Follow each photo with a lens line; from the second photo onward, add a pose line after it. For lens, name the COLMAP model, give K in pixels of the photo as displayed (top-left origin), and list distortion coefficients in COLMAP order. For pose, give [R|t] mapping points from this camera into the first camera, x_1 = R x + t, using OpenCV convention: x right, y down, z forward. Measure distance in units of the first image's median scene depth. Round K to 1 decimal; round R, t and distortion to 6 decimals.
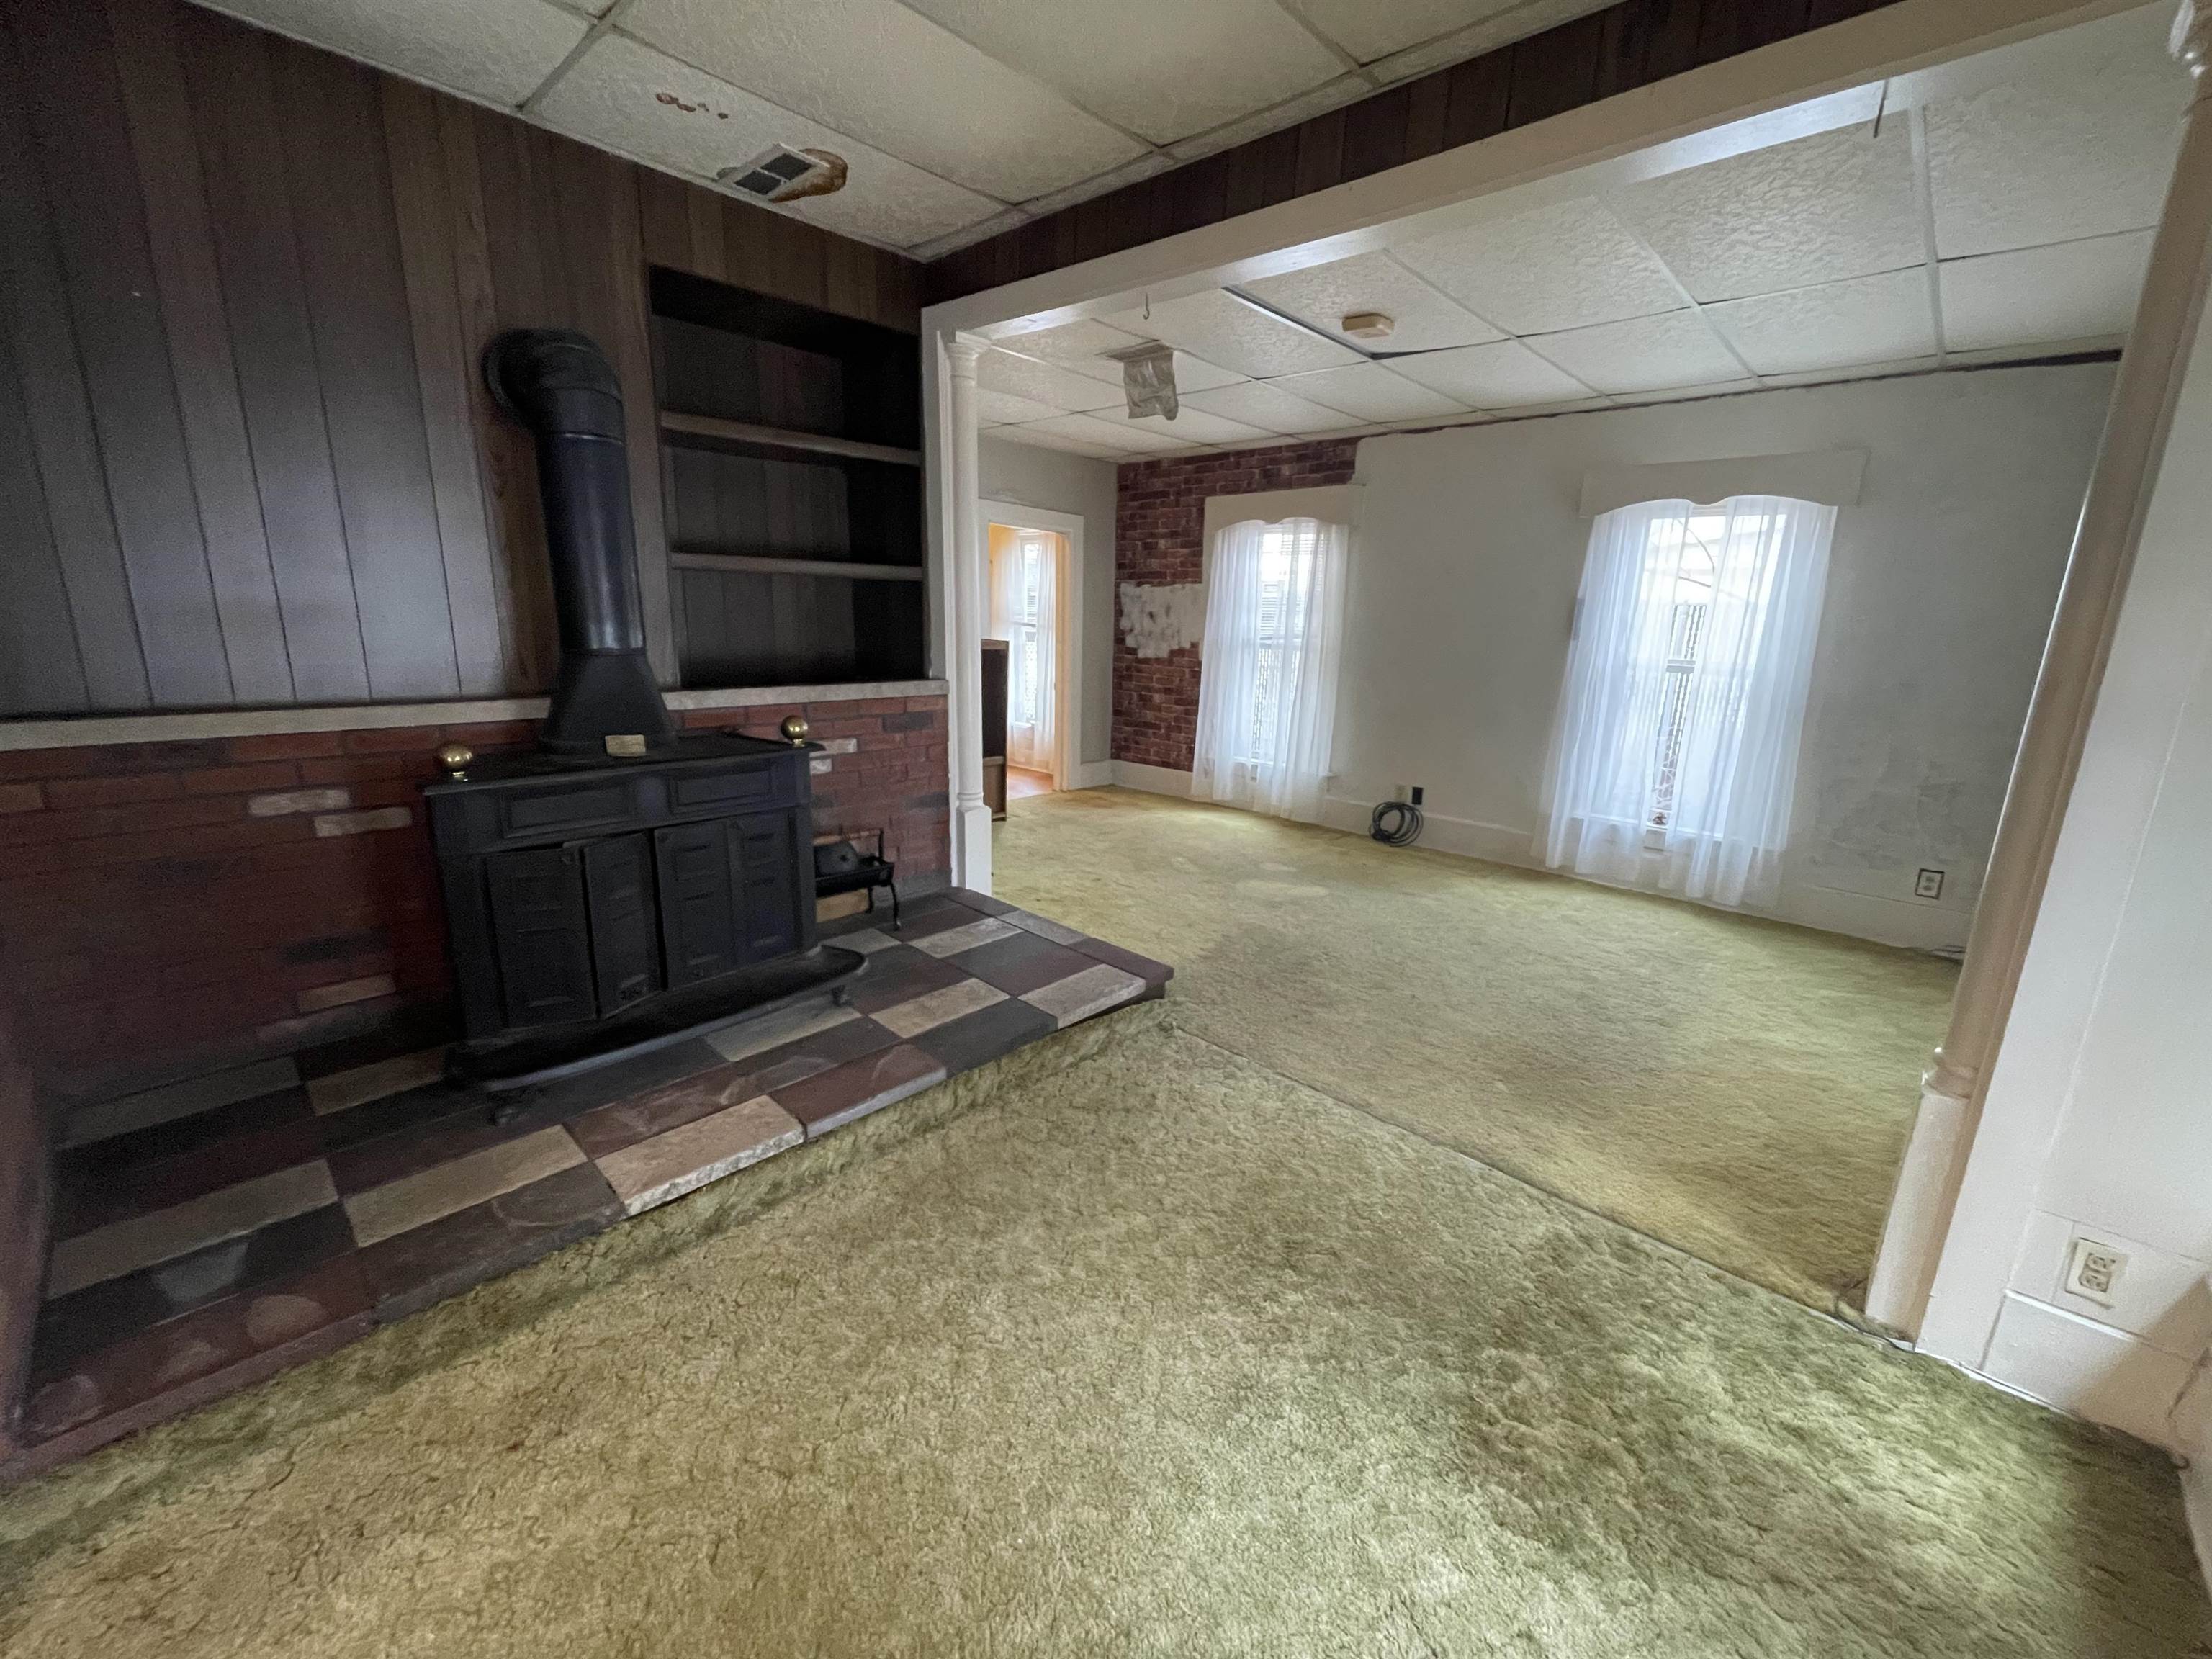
lens RADIAL K [[889.9, 0, 1111.5], [0, 889.9, 835.2], [0, 0, 1]] dist [-0.004609, -0.000237]
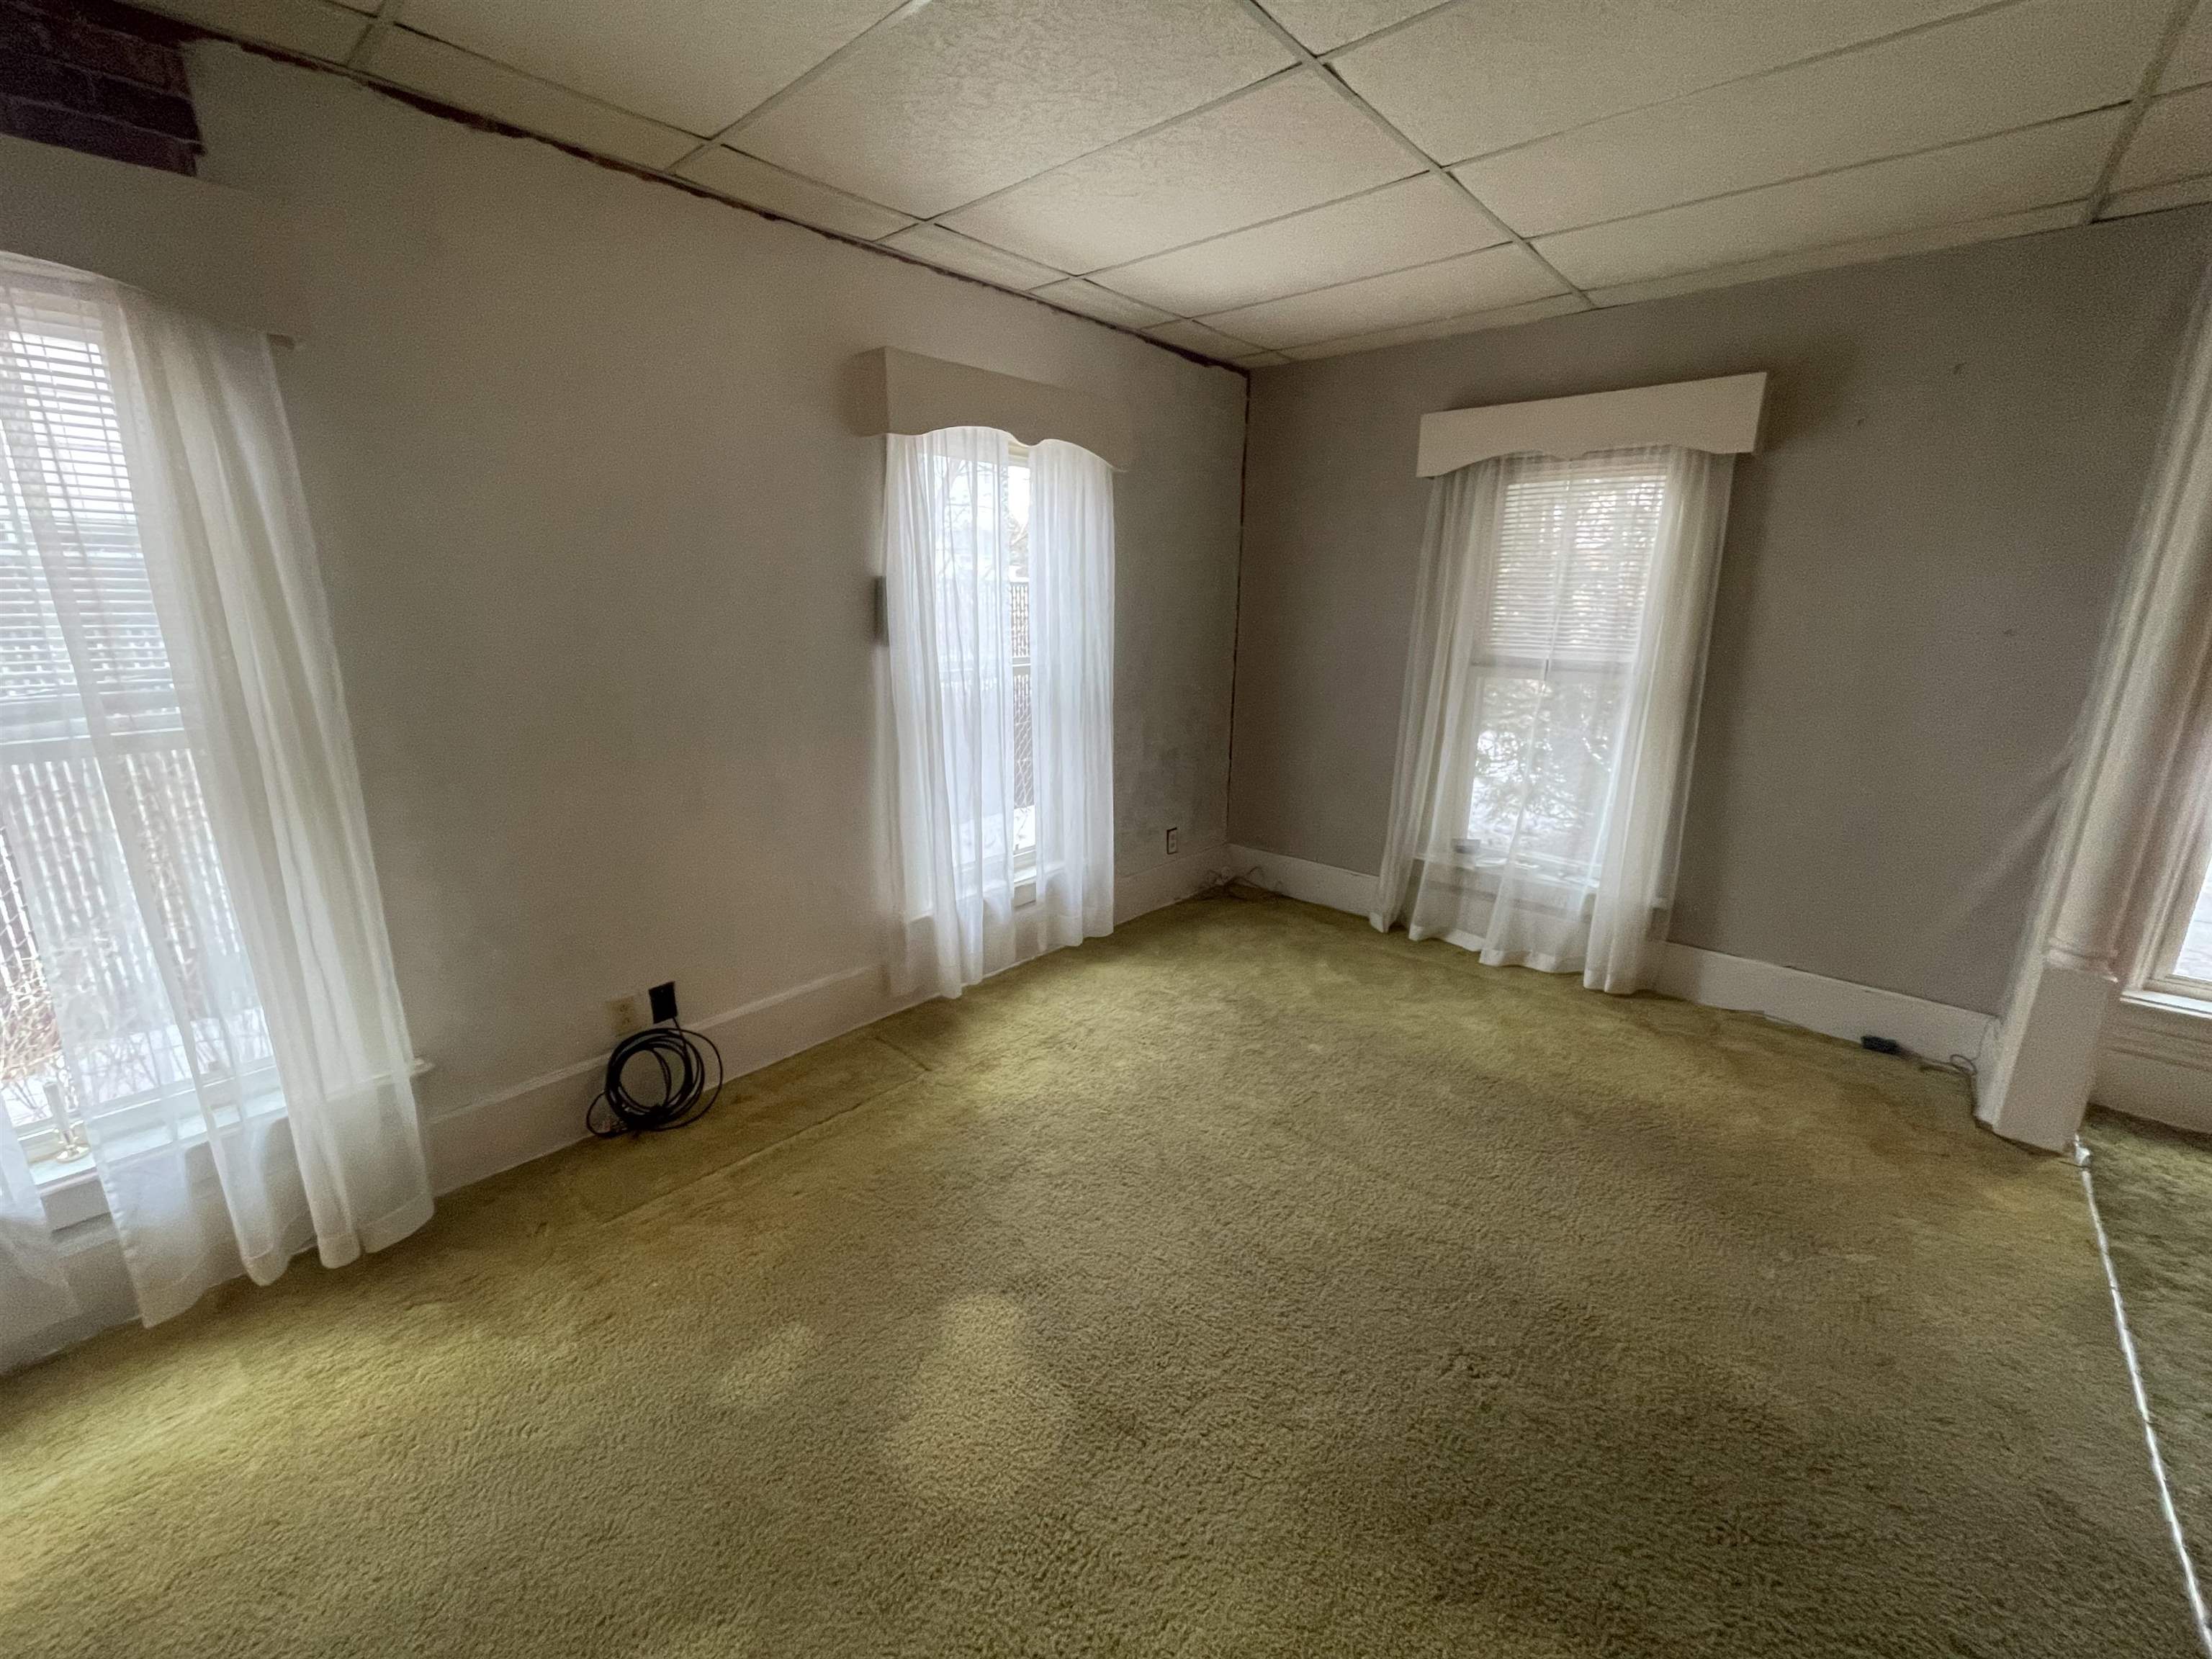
lens RADIAL K [[889.9, 0, 1105.4], [0, 889.9, 828.7], [0, 0, 1]] dist [-0.004609, -0.000237]
pose [[-0.021939, -0.290733, 0.956553, -0.088372], [0.235515, 0.928353, 0.287564, -0.228936], [-0.971623, 0.231591, 0.048105, 0.805738]]
